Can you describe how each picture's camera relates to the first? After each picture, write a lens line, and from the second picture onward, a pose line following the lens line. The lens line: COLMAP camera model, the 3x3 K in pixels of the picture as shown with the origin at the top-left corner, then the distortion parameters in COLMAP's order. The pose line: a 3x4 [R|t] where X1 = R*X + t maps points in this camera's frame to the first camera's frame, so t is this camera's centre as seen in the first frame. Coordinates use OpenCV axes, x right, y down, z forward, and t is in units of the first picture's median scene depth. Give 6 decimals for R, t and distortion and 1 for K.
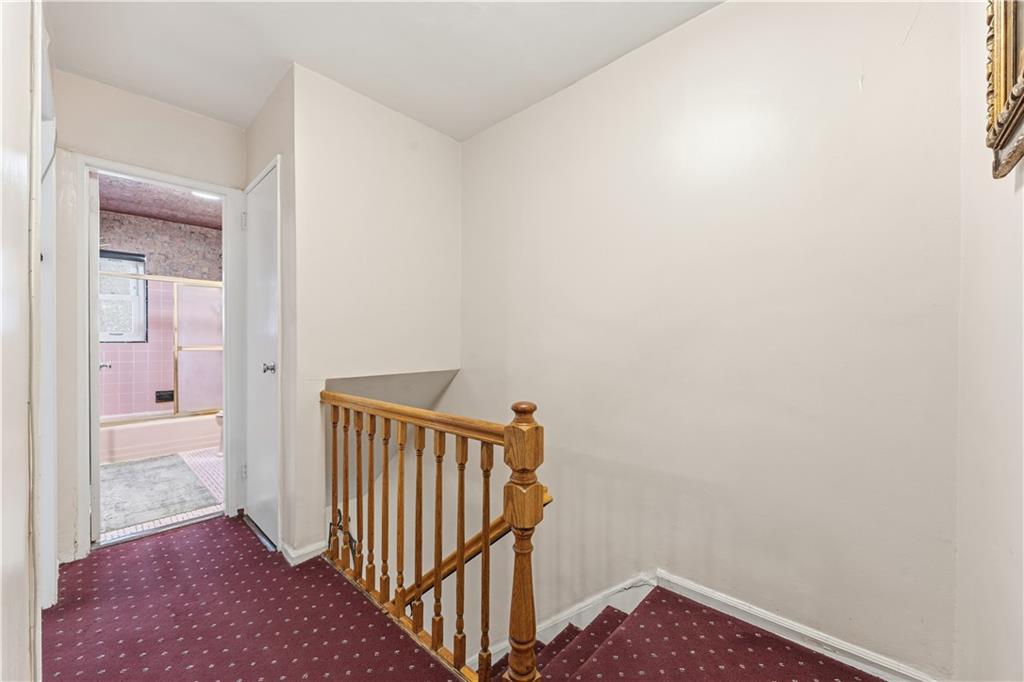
lens RADIAL K [[396.8, 0, 511.1], [0, 396.8, 345.2], [0, 0, 1]] dist [0.001027, 0.000094]
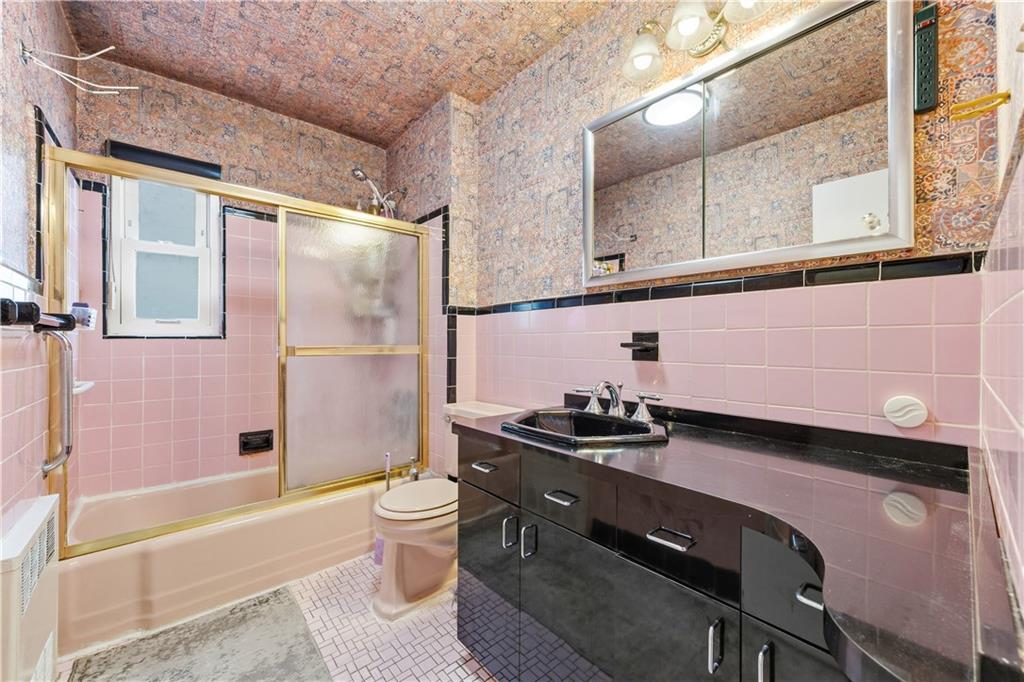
lens RADIAL K [[390.5, 0, 512.0], [0, 390.5, 341.0], [0, 0, 1]] dist [0.001000, 0.000106]
pose [[0.994850, -0.000041, -0.101362, -0.492824], [-0.000301, 0.999994, -0.003354, -0.001924], [0.101362, 0.003367, 0.994844, 0.532260]]
